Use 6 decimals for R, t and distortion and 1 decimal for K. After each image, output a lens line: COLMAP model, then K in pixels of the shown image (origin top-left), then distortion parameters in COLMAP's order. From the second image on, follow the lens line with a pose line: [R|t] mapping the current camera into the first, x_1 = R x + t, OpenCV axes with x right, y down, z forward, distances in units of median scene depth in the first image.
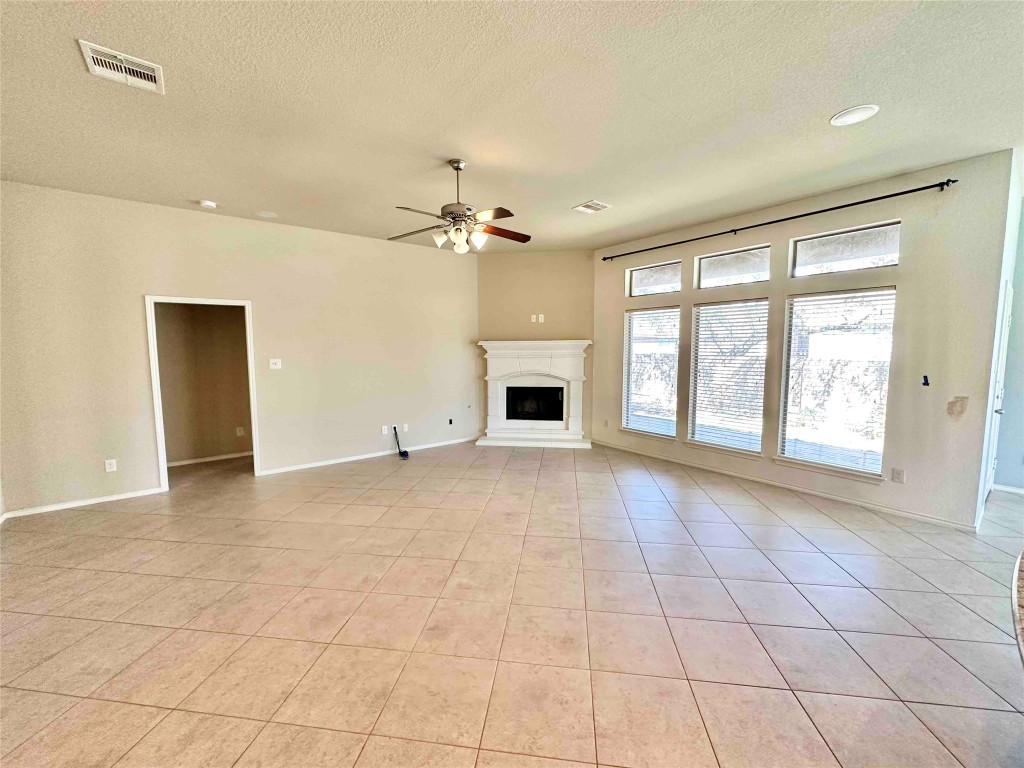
lens RADIAL K [[409.8, 0, 512.0], [0, 409.8, 384.0], [0, 0, 1]] dist [-0.000720, 0.000150]
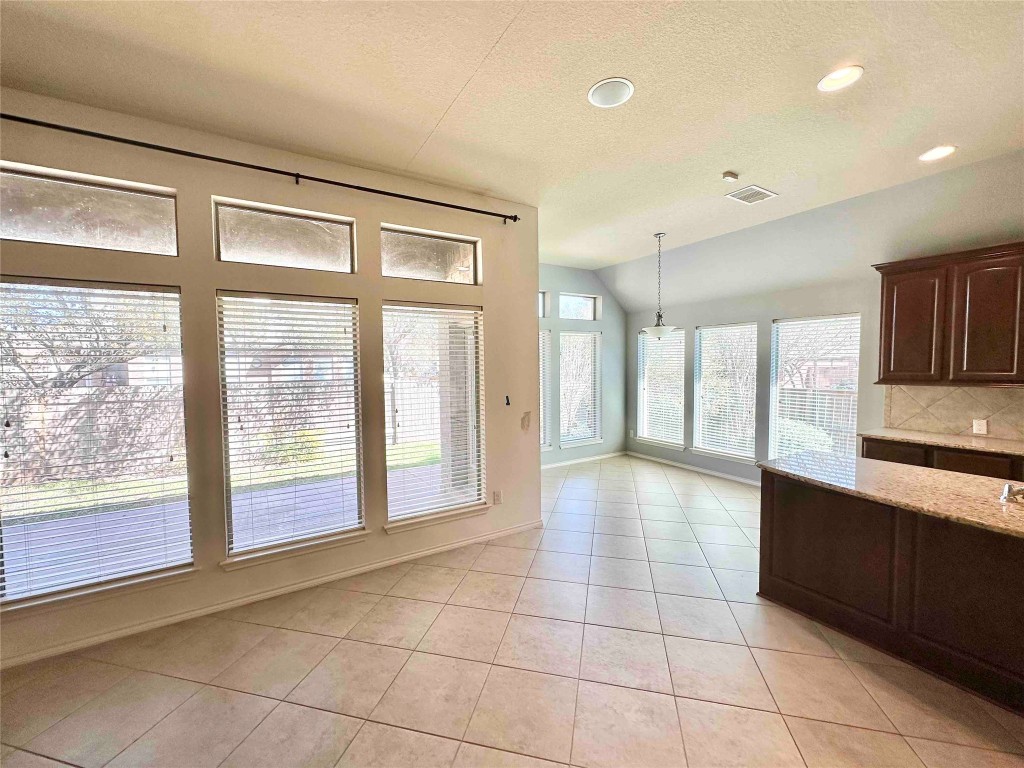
lens RADIAL K [[409.8, 0, 512.0], [0, 409.8, 384.0], [0, 0, 1]] dist [-0.000720, 0.000150]
pose [[0.110022, -0.048347, 0.992753, -0.028587], [0.104523, 0.993841, 0.036816, -0.076541], [-0.988418, 0.099715, 0.114397, 0.750100]]
